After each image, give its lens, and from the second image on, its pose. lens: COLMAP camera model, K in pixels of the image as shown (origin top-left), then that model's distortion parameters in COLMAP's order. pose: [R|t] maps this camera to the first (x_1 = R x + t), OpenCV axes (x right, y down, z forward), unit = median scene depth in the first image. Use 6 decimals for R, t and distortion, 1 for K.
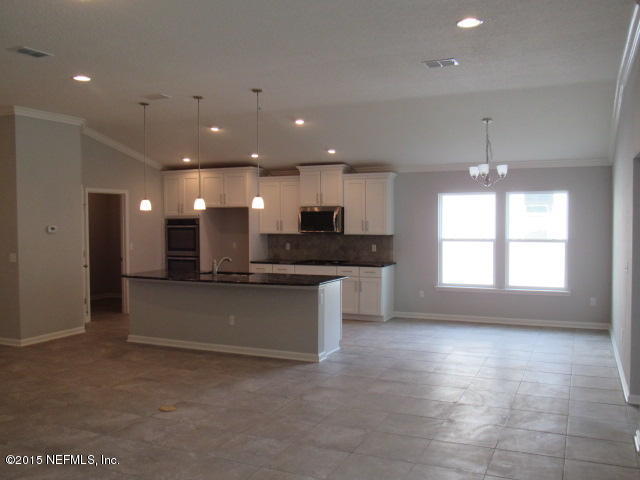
lens RADIAL K [[578.8, 0, 320.0], [0, 578.8, 240.0], [0, 0, 1]] dist [-0.051324, -0.000320]
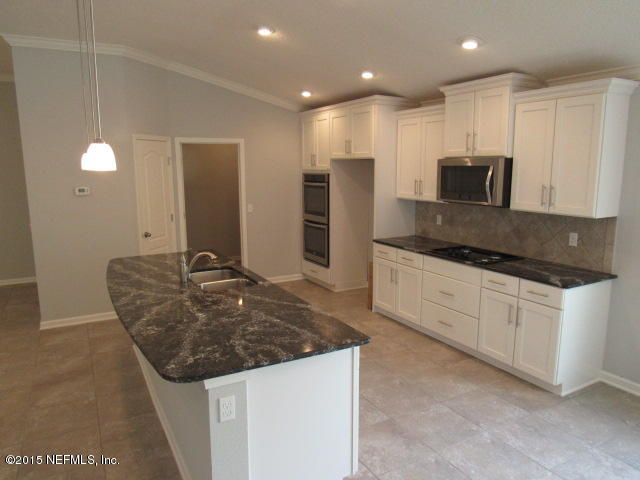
lens RADIAL K [[457.9, 0, 320.0], [0, 457.9, 240.0], [0, 0, 1]] dist [-0.024007, 0.003456]
pose [[0.801545, 0.096870, -0.590036, 0.150757], [-0.019854, 0.990557, 0.135656, -0.035263], [0.597605, -0.097020, 0.795899, 0.551237]]
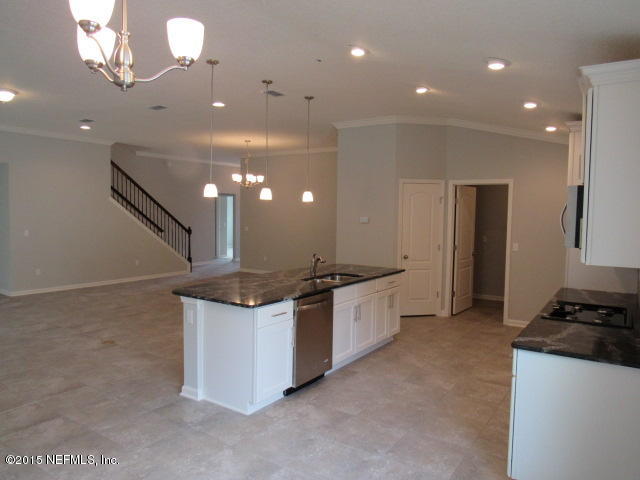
lens RADIAL K [[457.9, 0, 320.0], [0, 457.9, 240.0], [0, 0, 1]] dist [-0.024007, 0.003456]
pose [[-0.160766, 0.063325, -0.984959, 0.375141], [-0.052224, 0.995996, 0.072558, -0.032255], [0.985610, 0.063103, -0.156815, 0.855711]]
